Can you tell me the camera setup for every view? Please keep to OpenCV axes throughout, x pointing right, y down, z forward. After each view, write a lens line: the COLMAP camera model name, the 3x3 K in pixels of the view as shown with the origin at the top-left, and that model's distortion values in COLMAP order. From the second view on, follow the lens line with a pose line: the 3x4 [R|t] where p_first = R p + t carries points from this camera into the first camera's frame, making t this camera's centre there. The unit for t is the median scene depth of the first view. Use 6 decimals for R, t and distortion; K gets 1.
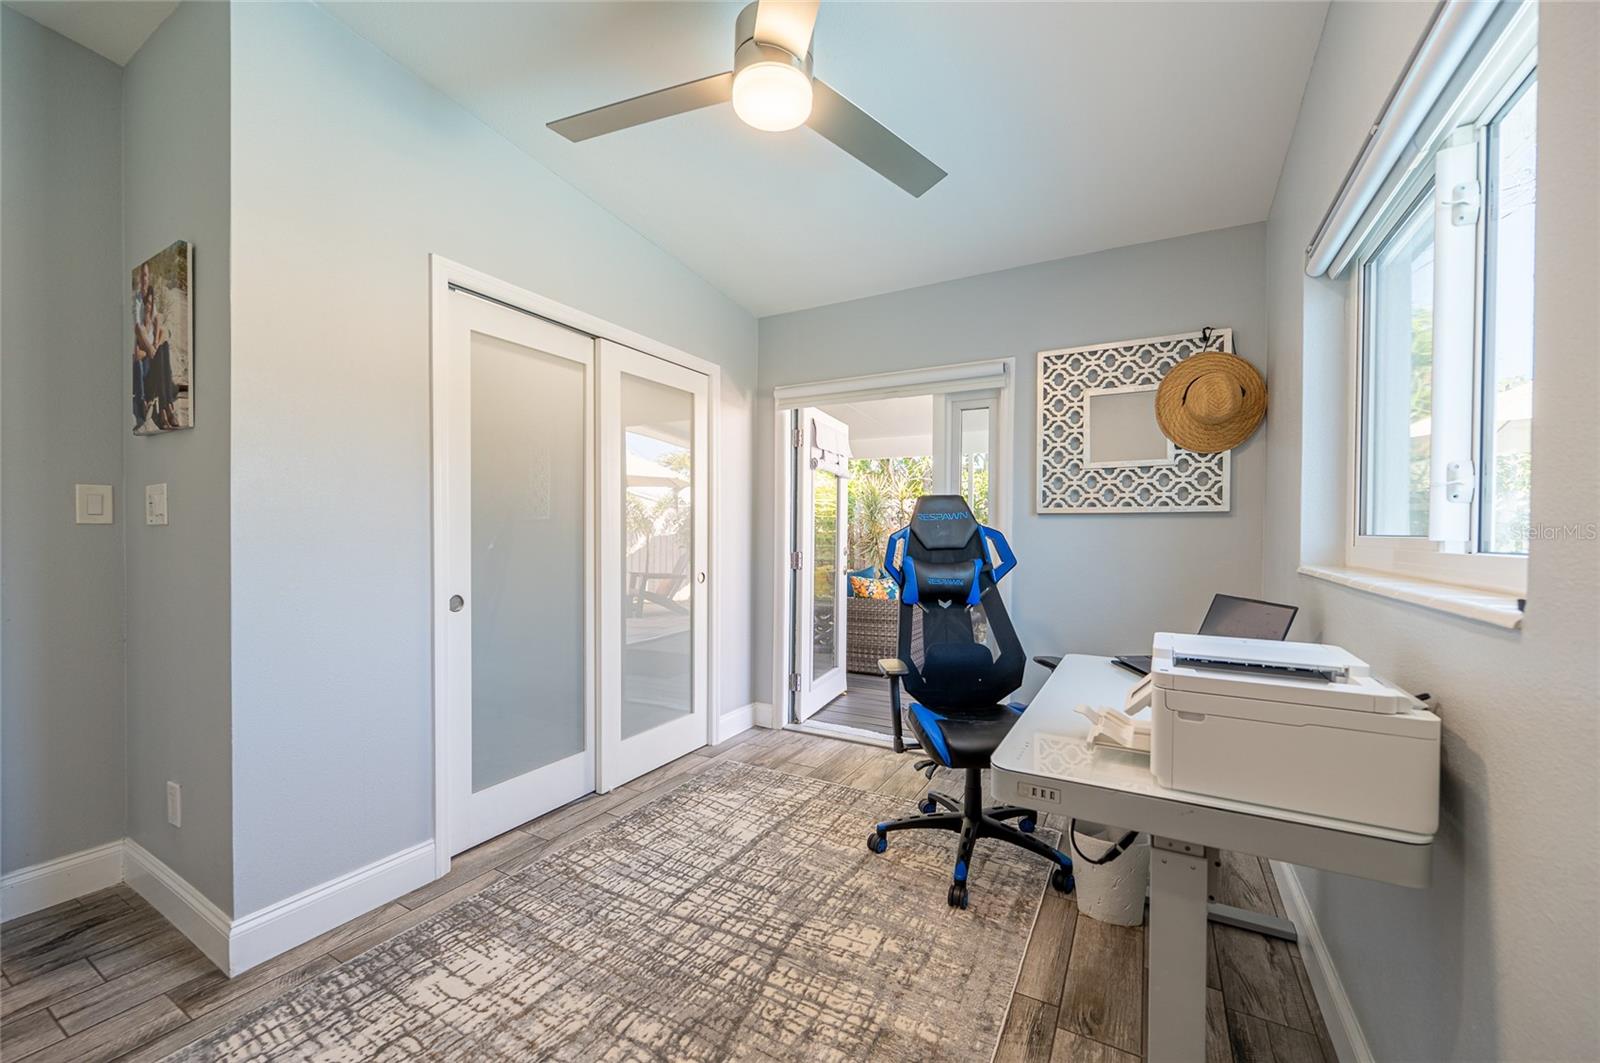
lens RADIAL K [[629.8, 0, 800.8], [0, 629.8, 534.0], [0, 0, 1]] dist [-0.002883, -0.000018]
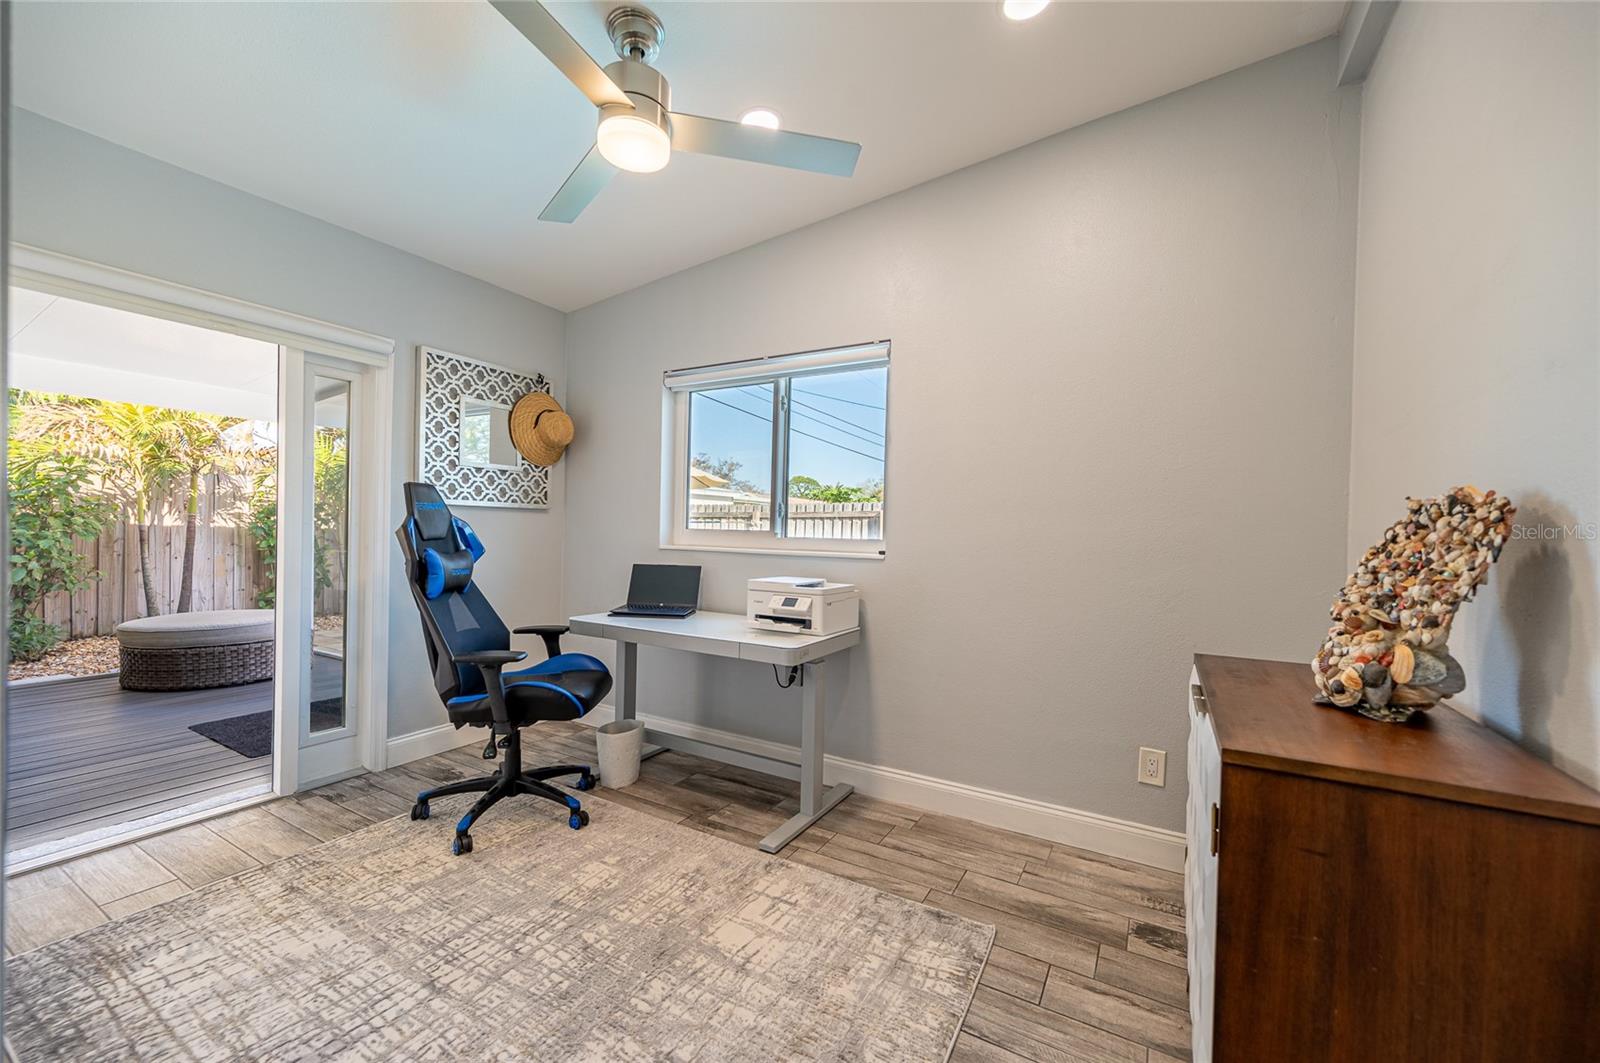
lens RADIAL K [[629.8, 0, 803.5], [0, 629.8, 533.6], [0, 0, 1]] dist [-0.002883, -0.000018]
pose [[0.009580, -0.011072, 0.999893, -0.713323], [-0.020393, 0.999729, 0.011265, -0.008533], [-0.999746, -0.020499, 0.009352, 0.405605]]
